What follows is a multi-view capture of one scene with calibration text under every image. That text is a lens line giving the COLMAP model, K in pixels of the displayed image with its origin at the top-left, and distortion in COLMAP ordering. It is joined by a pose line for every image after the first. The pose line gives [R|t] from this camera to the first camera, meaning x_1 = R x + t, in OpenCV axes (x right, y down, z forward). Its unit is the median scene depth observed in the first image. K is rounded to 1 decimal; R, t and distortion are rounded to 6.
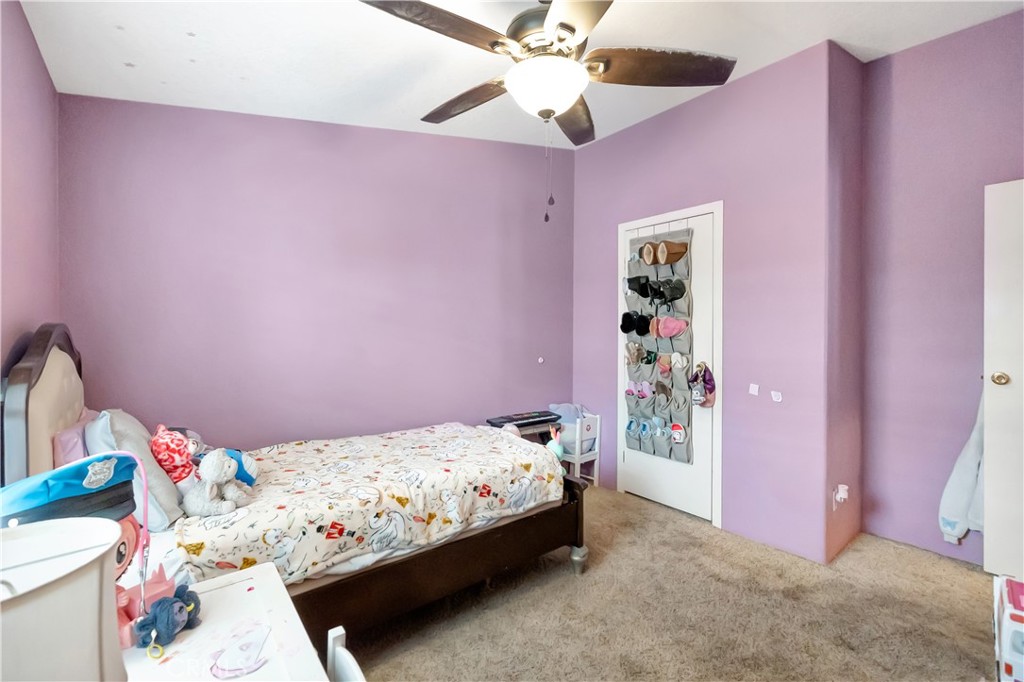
lens RADIAL K [[432.4, 0, 512.5], [0, 432.4, 332.4], [0, 0, 1]] dist [0.000891, 0.000017]
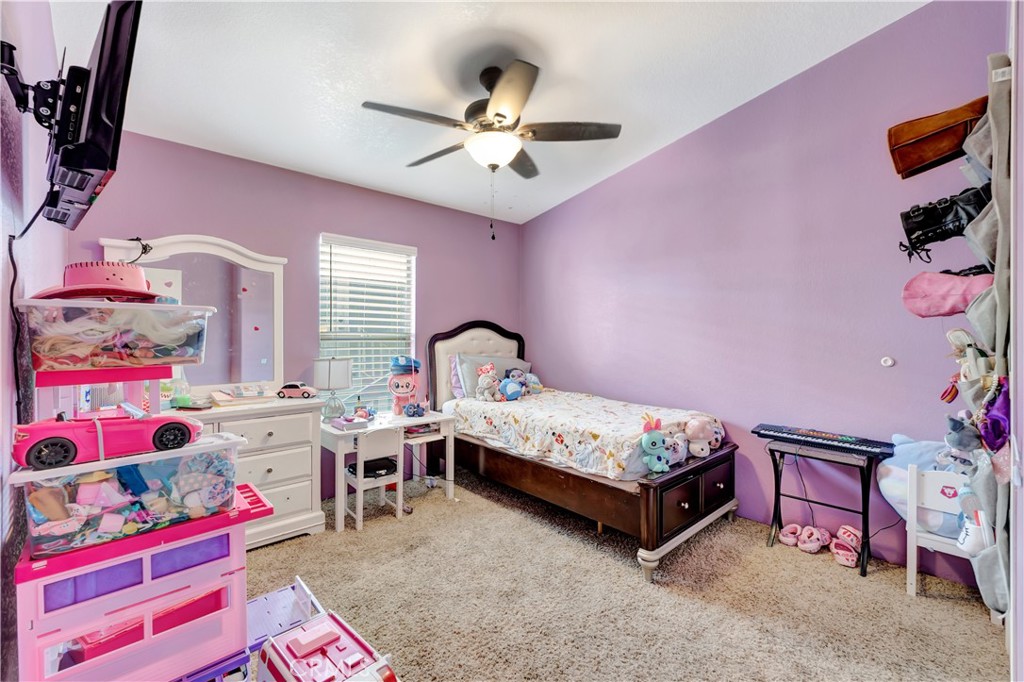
lens RADIAL K [[432.4, 0, 512.5], [0, 432.4, 332.4], [0, 0, 1]] dist [0.000891, 0.000017]
pose [[0.073363, -0.003244, -0.997300, 1.214904], [-0.006991, 0.999968, -0.003767, 0.054213], [0.997281, 0.007248, 0.073338, 0.762944]]
